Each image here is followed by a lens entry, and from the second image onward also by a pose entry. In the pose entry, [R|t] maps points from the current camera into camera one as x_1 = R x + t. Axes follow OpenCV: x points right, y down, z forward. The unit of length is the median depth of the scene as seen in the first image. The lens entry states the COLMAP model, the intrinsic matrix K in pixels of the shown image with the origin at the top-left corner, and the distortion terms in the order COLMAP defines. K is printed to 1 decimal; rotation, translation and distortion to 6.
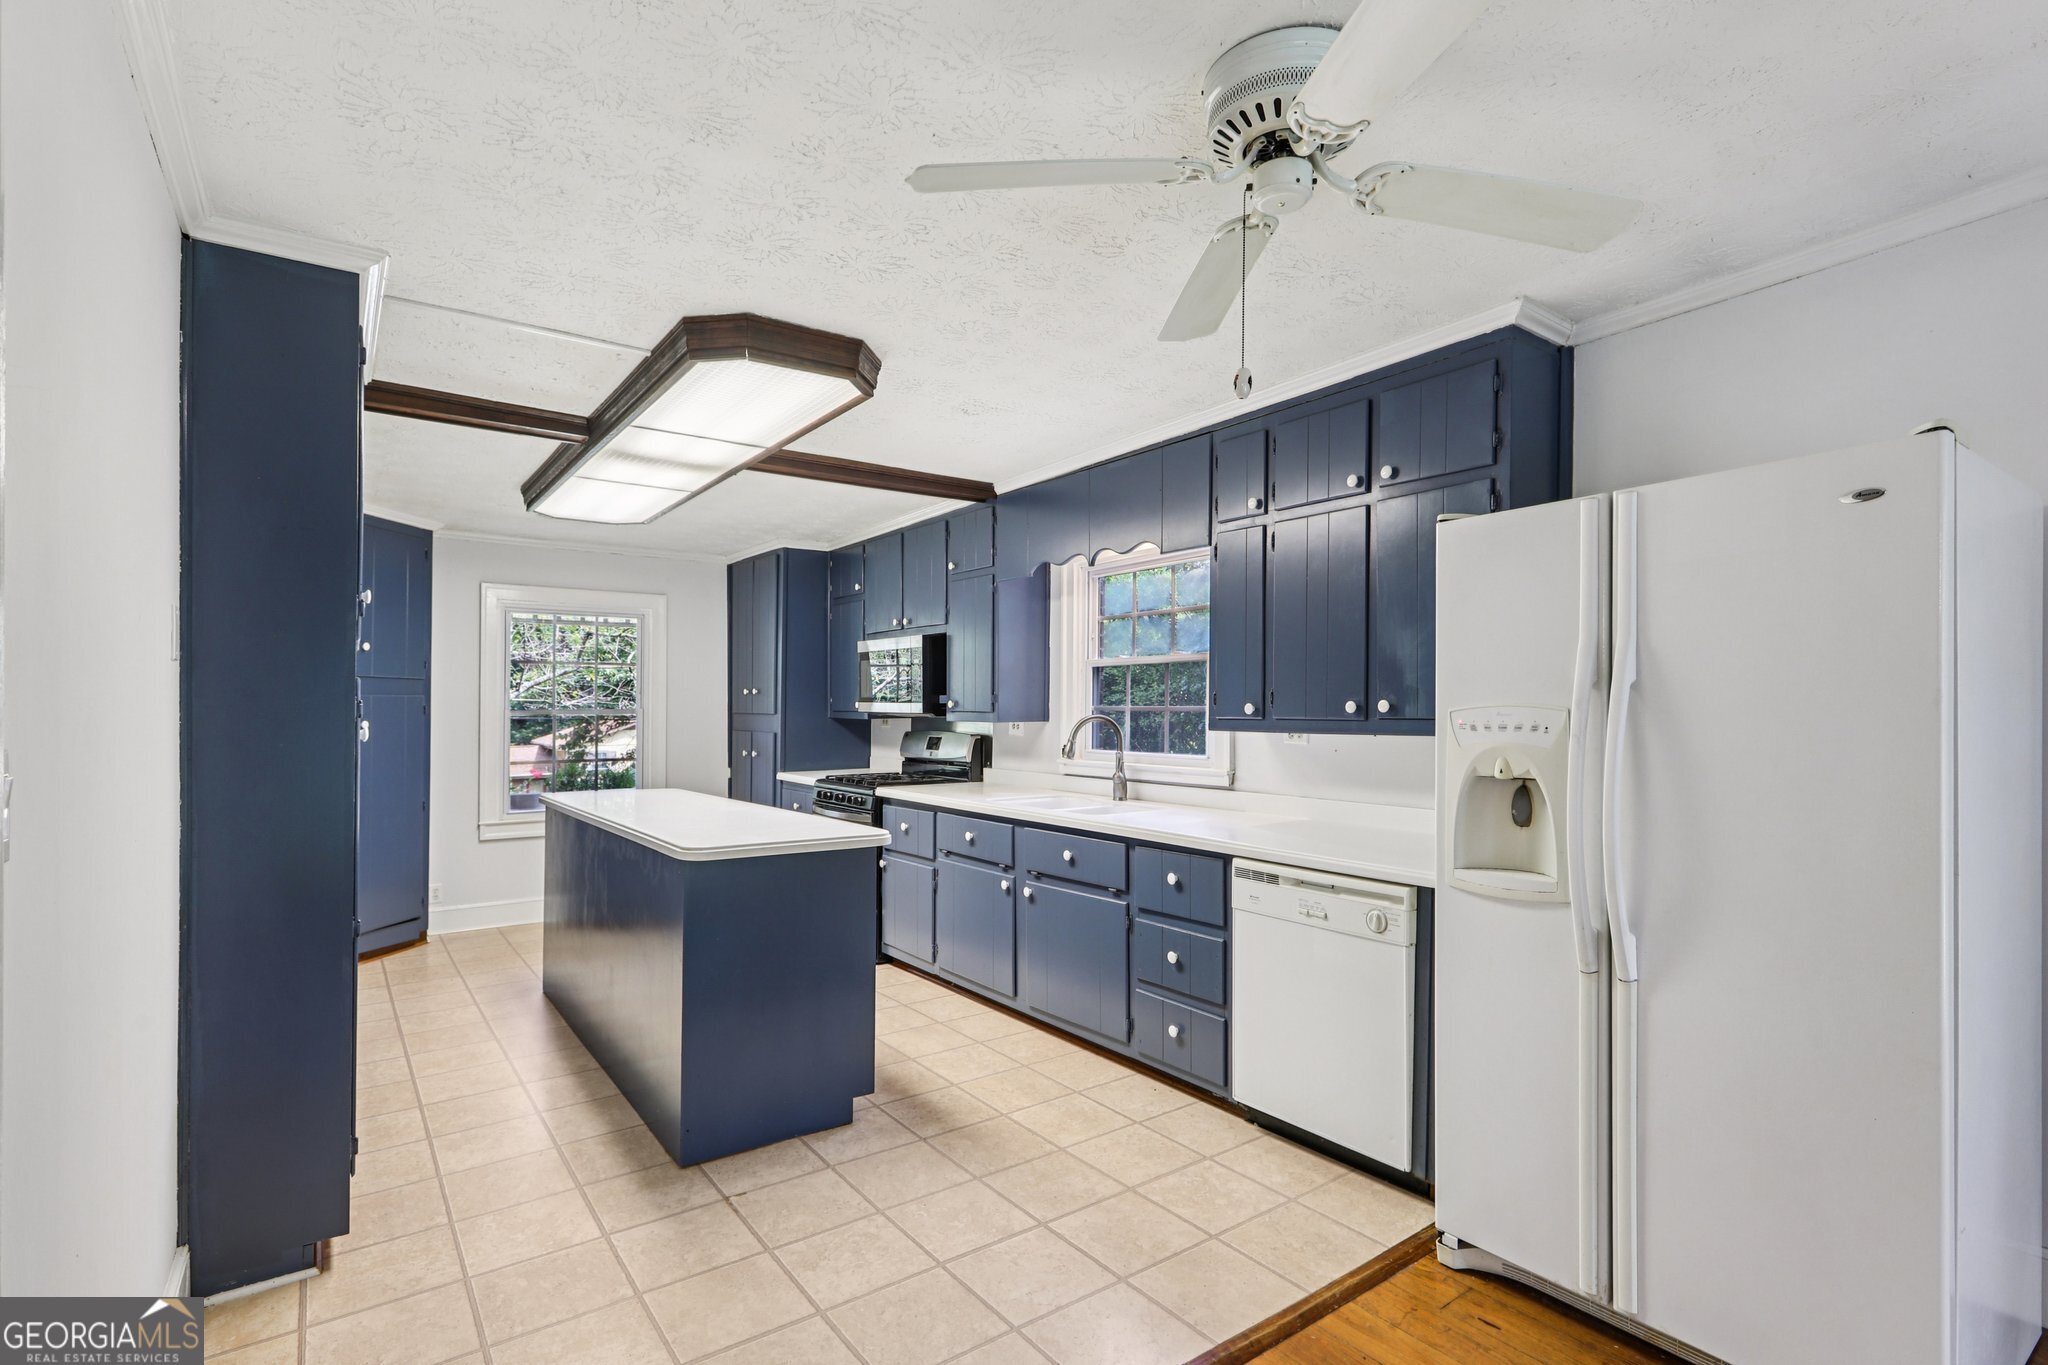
lens RADIAL K [[985.1, 0, 1016.7], [0, 985.1, 725.2], [0, 0, 1]] dist [-0.001763, 0.000281]
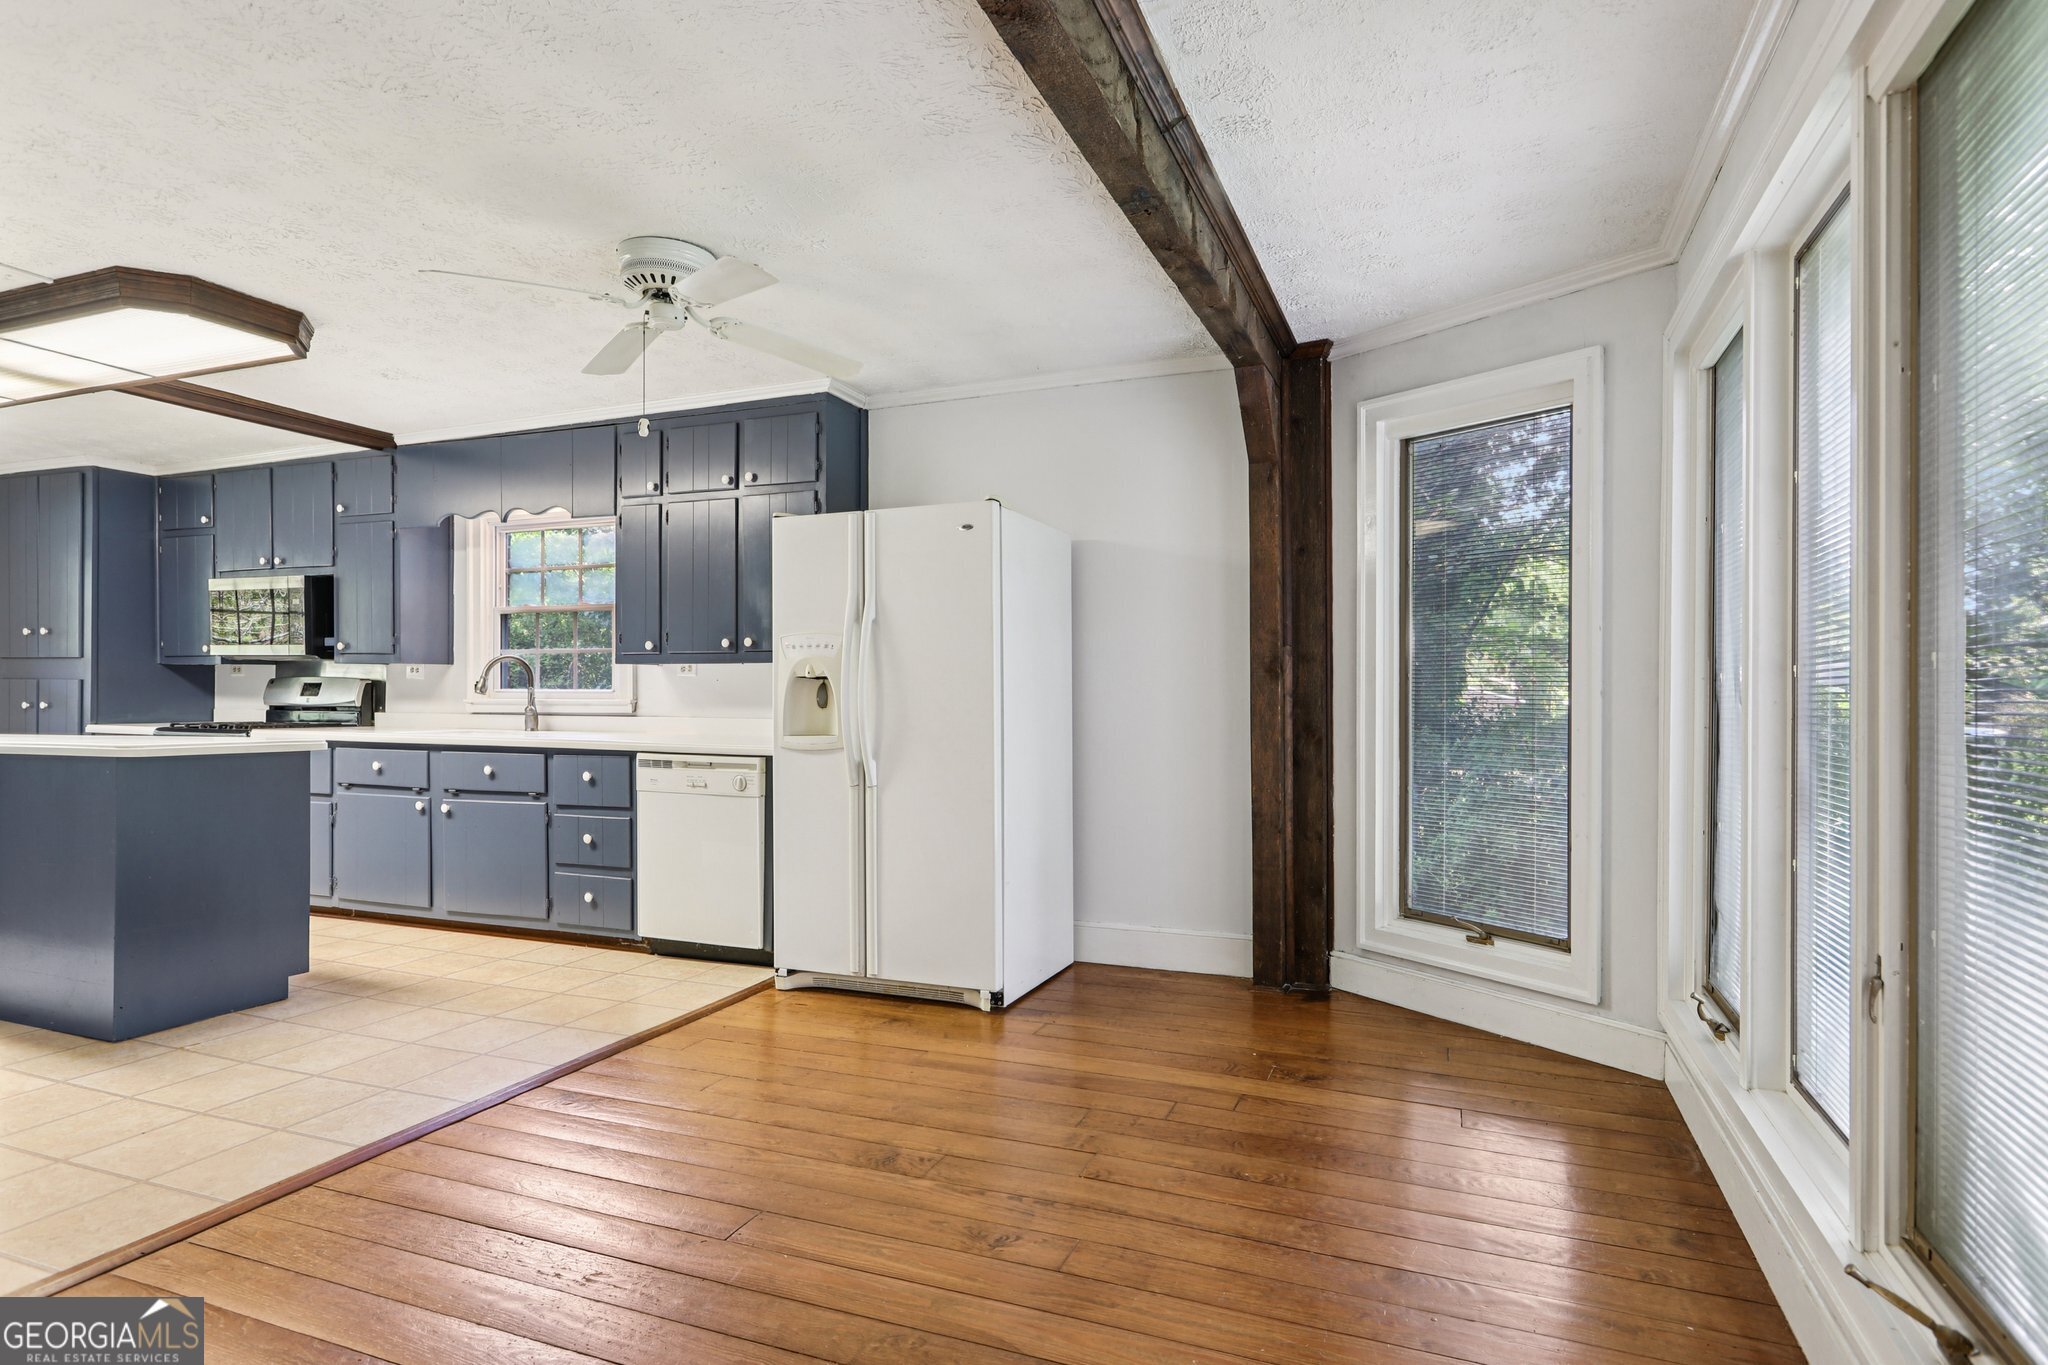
lens RADIAL K [[1080.0, 0, 1051.7], [0, 1080.0, 715.4], [0, 0, 1]] dist [-0.003812, -0.000961]
pose [[0.831577, -0.006772, 0.555369, -0.126656], [0.005334, 0.999977, 0.004207, 0.081804], [-0.555384, -0.000536, 0.831594, -0.533909]]
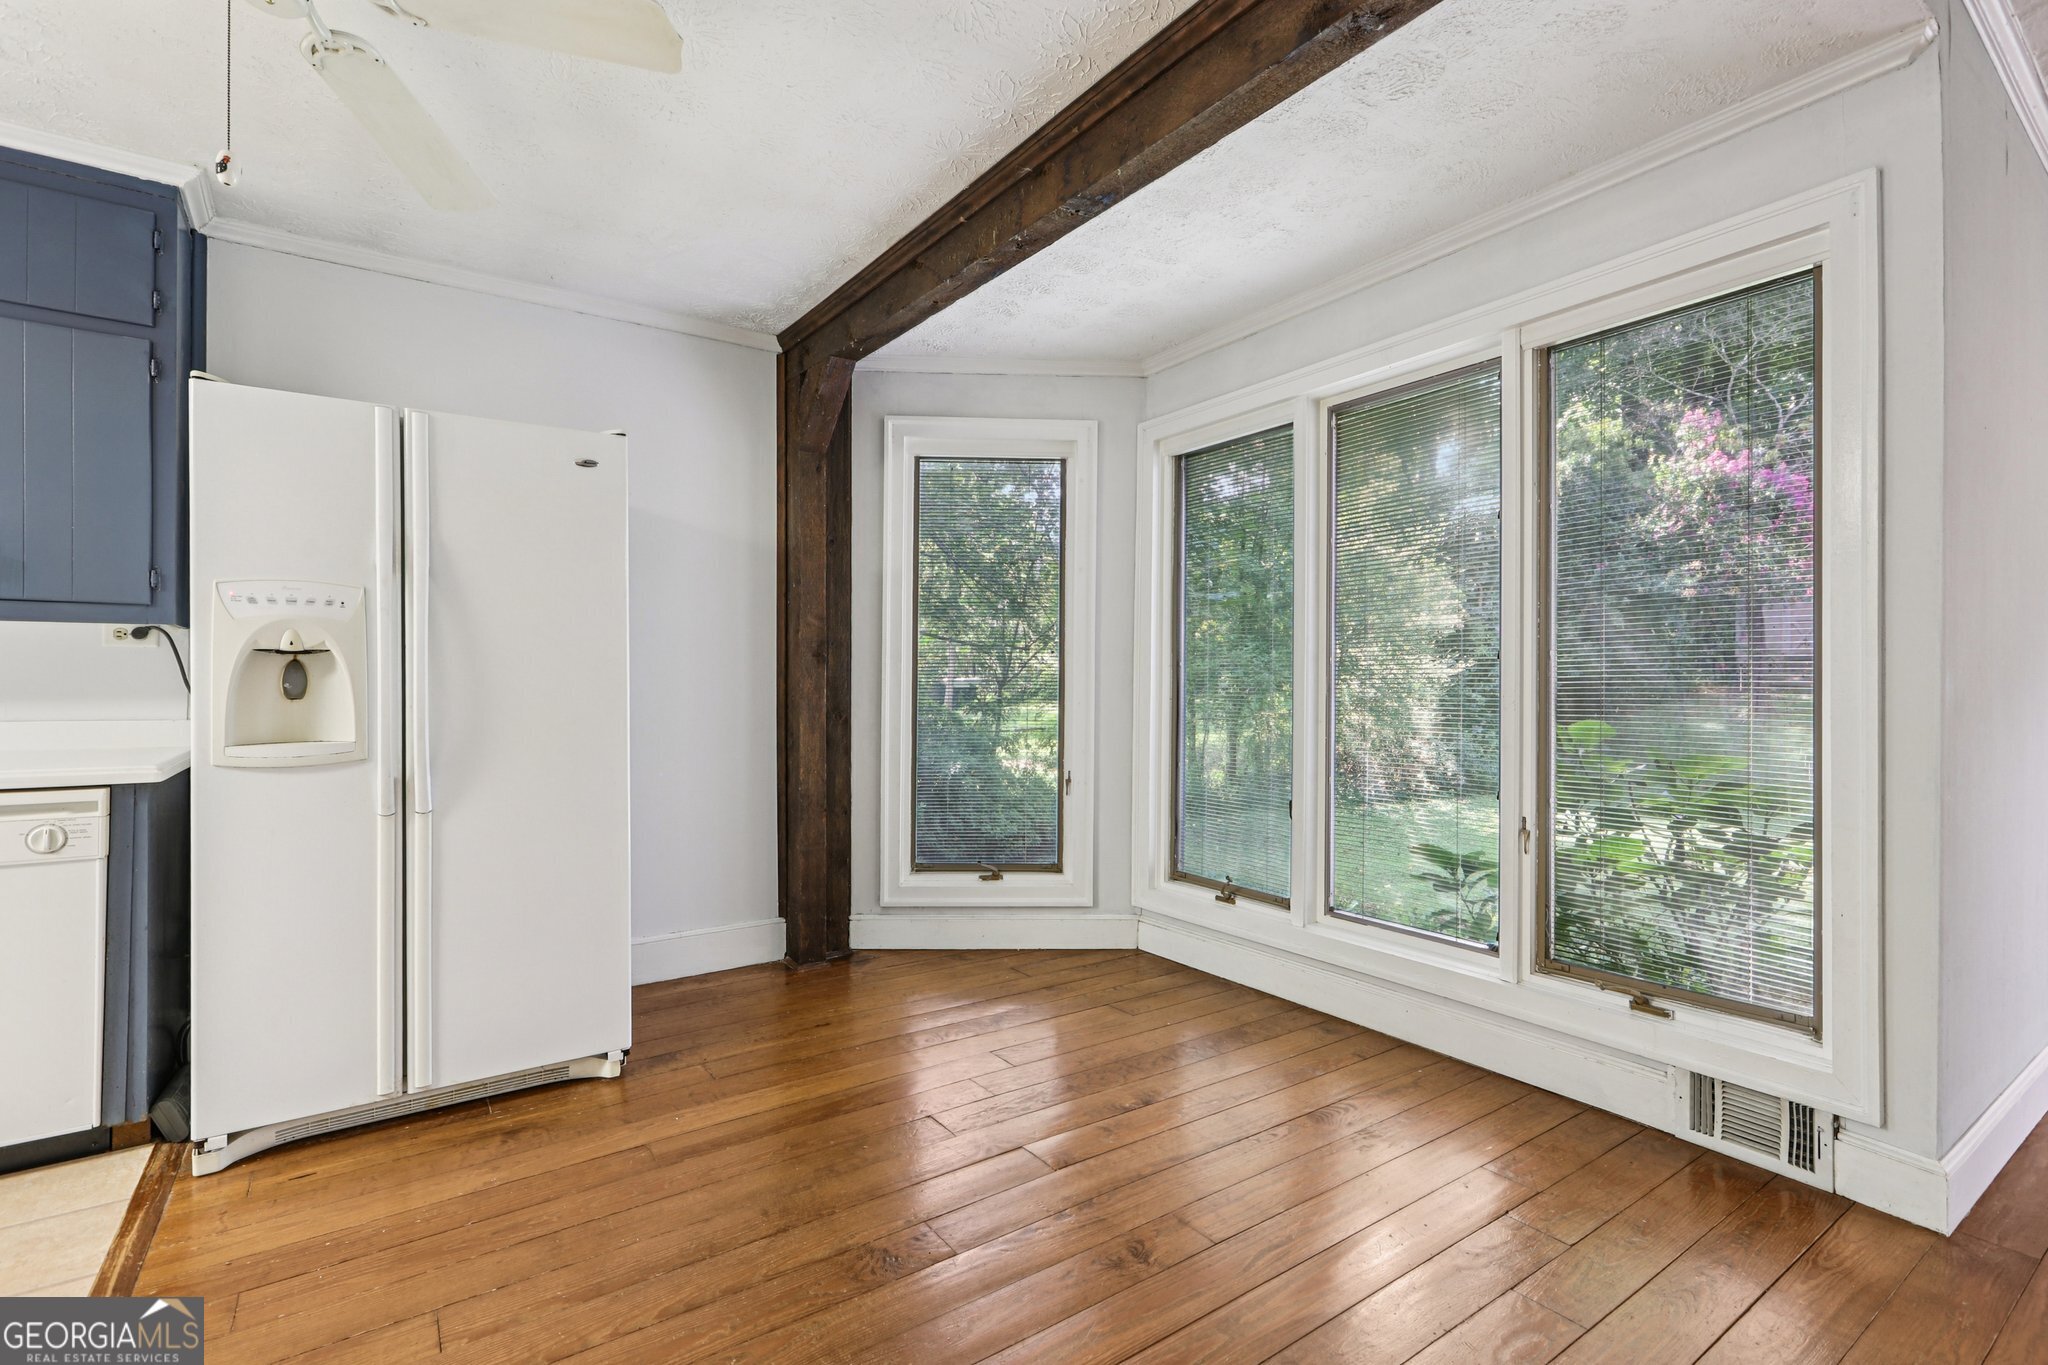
lens RADIAL K [[939.7, 0, 1037.9], [0, 939.7, 672.2], [0, 0, 1]] dist [-0.002637, 0.001973]
pose [[0.000546, 0.009661, 0.999953, -0.362132], [0.016301, 0.999820, -0.009669, 0.072846], [-0.999867, 0.016306, 0.000389, 0.158384]]
